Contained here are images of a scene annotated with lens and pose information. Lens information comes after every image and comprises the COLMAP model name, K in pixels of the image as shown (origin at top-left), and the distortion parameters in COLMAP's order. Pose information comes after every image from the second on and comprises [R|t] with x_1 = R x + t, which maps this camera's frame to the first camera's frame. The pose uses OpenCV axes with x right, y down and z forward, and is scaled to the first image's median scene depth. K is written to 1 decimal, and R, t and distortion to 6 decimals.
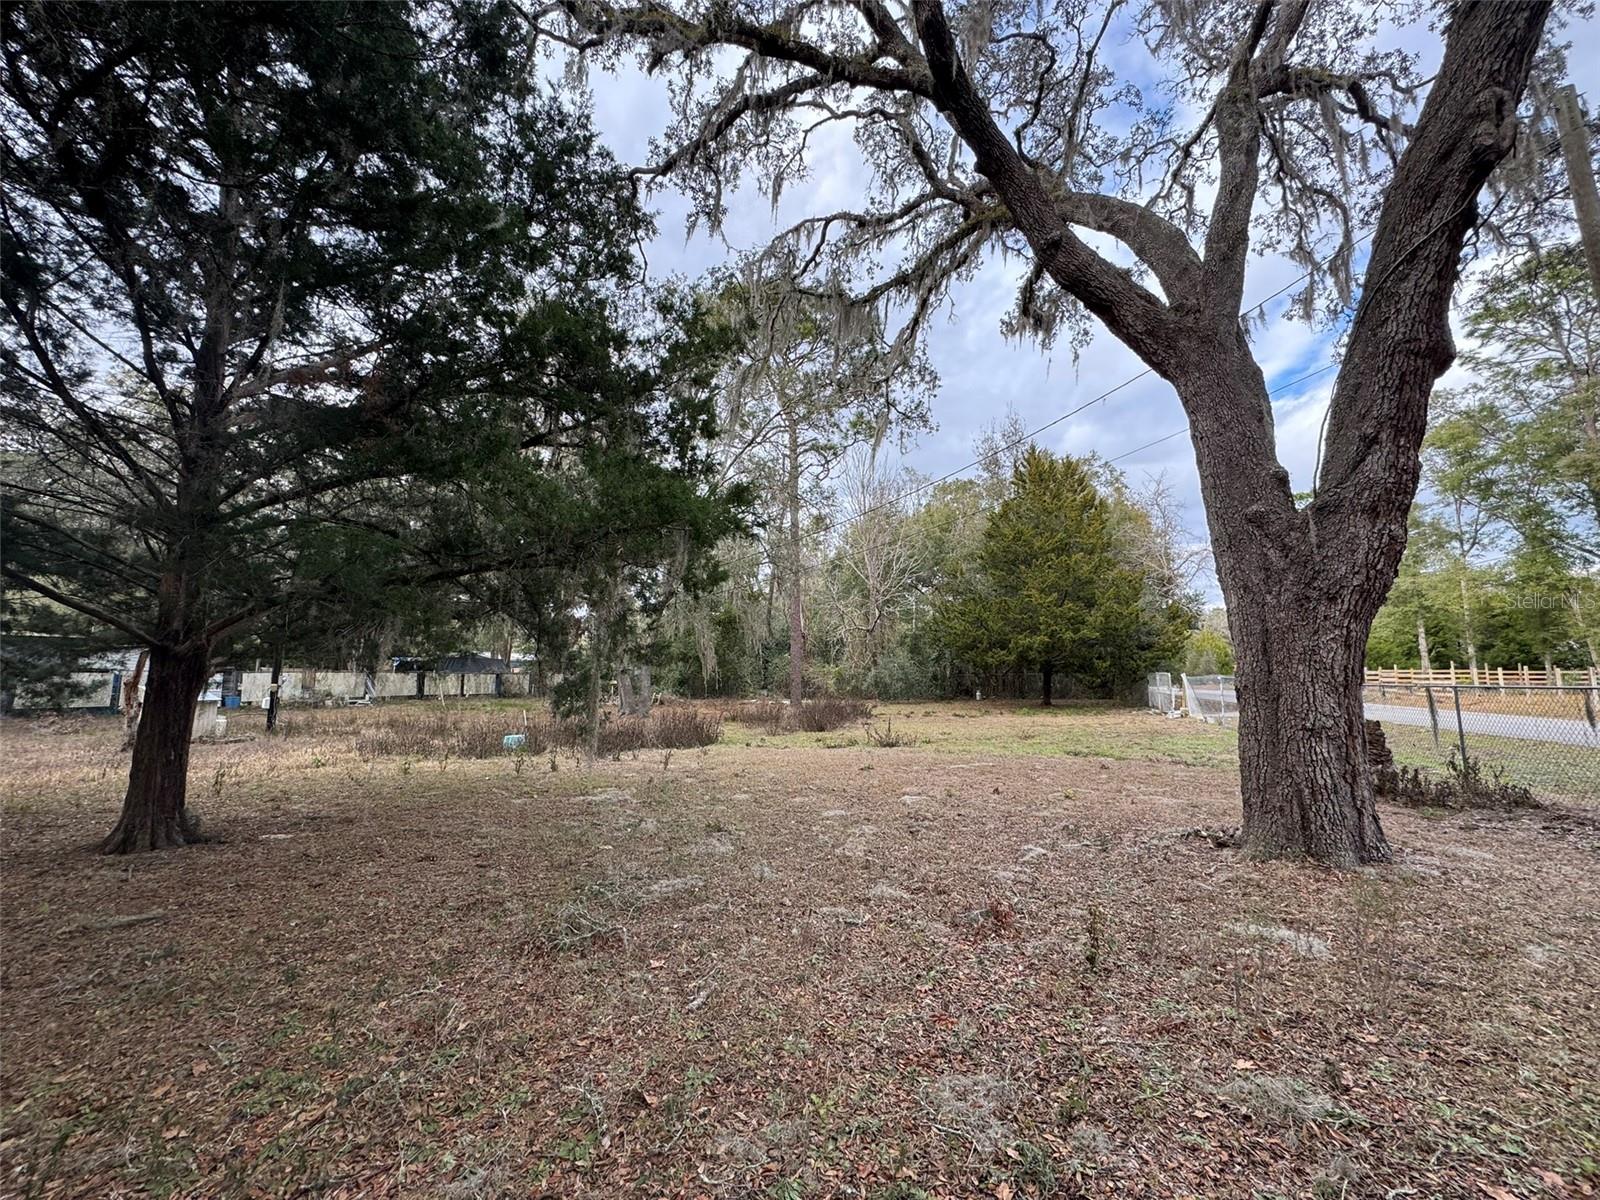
lens RADIAL K [[640.9, 0, 799.0], [0, 640.9, 601.5], [0, 0, 1]] dist [-0.001141, 0.000009]
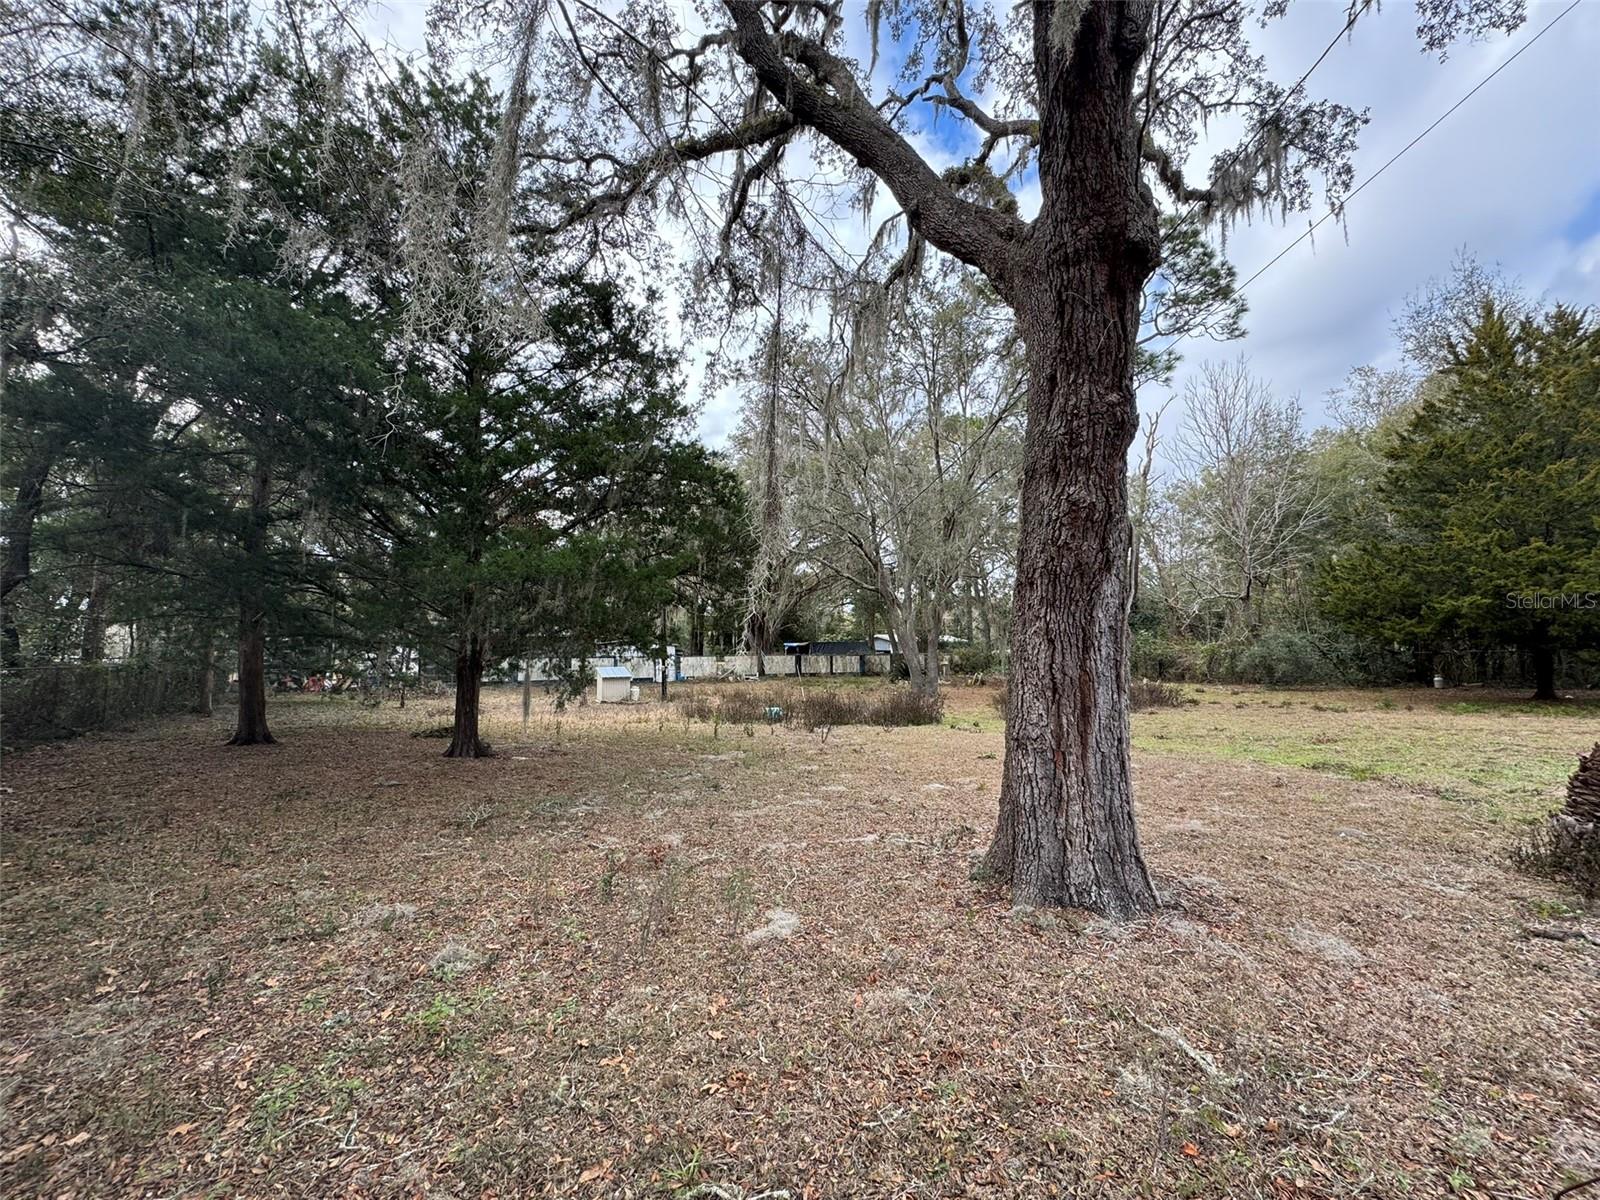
lens RADIAL K [[640.9, 0, 796.9], [0, 640.9, 599.9], [0, 0, 1]] dist [-0.001141, 0.000009]
pose [[0.779562, -0.060521, -0.623395, 0.222484], [0.081150, 0.996691, 0.004718, -0.002407], [0.621046, -0.054267, 0.781893, 0.032971]]
